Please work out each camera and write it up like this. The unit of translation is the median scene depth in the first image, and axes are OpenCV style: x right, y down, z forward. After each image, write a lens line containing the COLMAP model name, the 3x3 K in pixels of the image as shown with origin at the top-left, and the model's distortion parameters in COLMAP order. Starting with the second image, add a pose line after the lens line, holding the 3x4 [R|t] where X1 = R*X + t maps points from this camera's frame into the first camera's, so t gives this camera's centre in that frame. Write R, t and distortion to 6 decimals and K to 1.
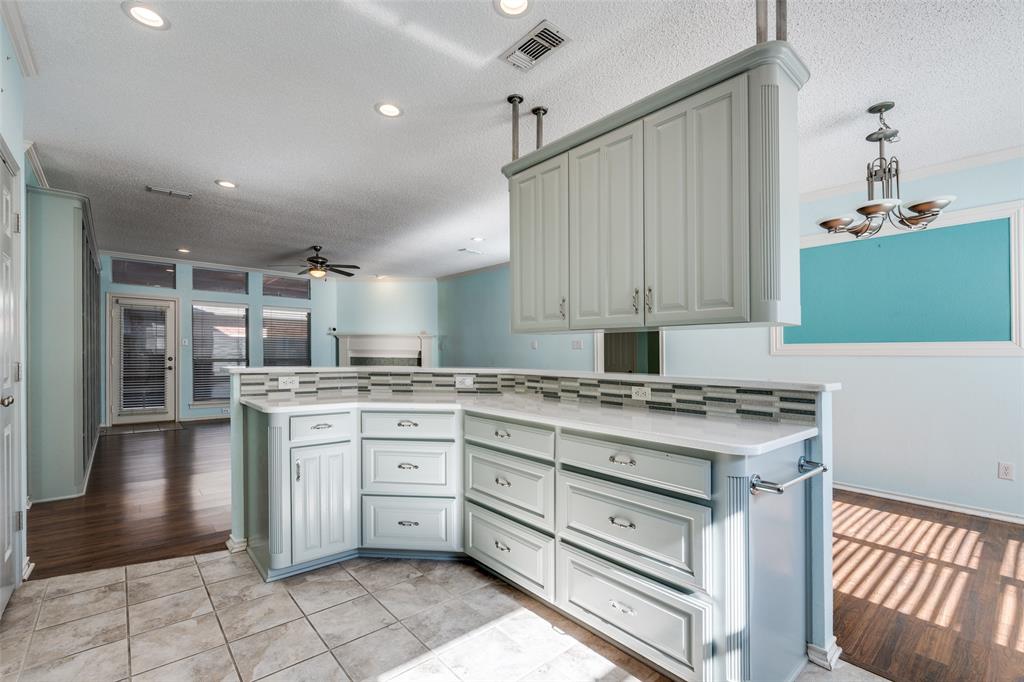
lens RADIAL K [[451.3, 0, 522.7], [0, 451.3, 367.5], [0, 0, 1]] dist [-0.004403, 0.002047]
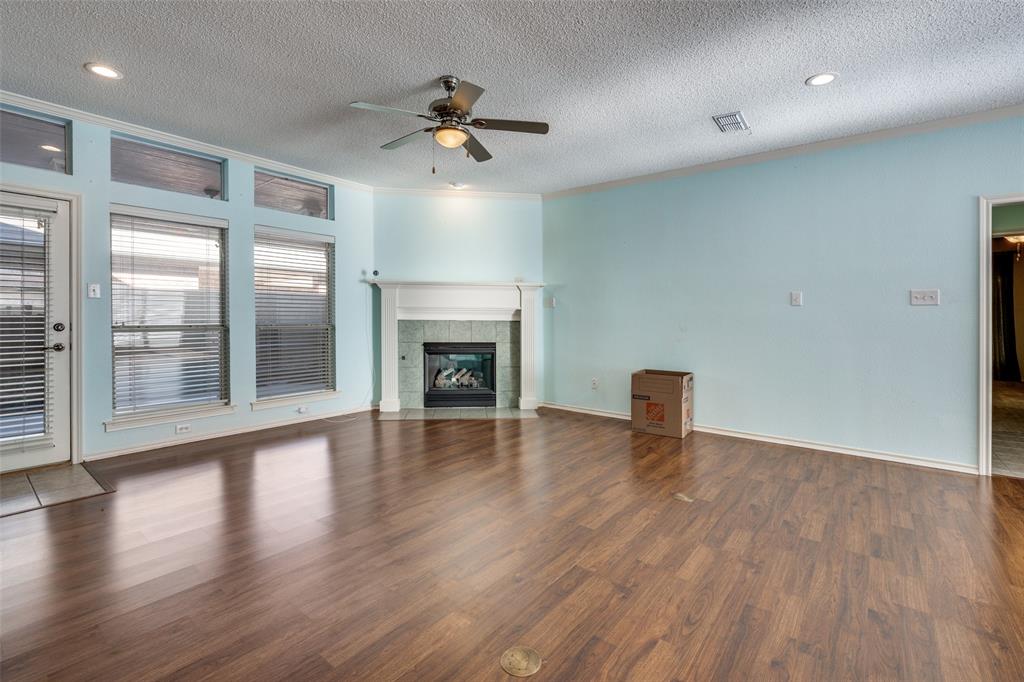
lens RADIAL K [[451.3, 0, 526.2], [0, 451.3, 324.4], [0, 0, 1]] dist [-0.004403, 0.002047]
pose [[0.983610, -0.005384, 0.180231, -0.398583], [0.006165, 0.999974, -0.003777, -0.017170], [-0.180206, 0.004827, 0.983617, 0.465907]]
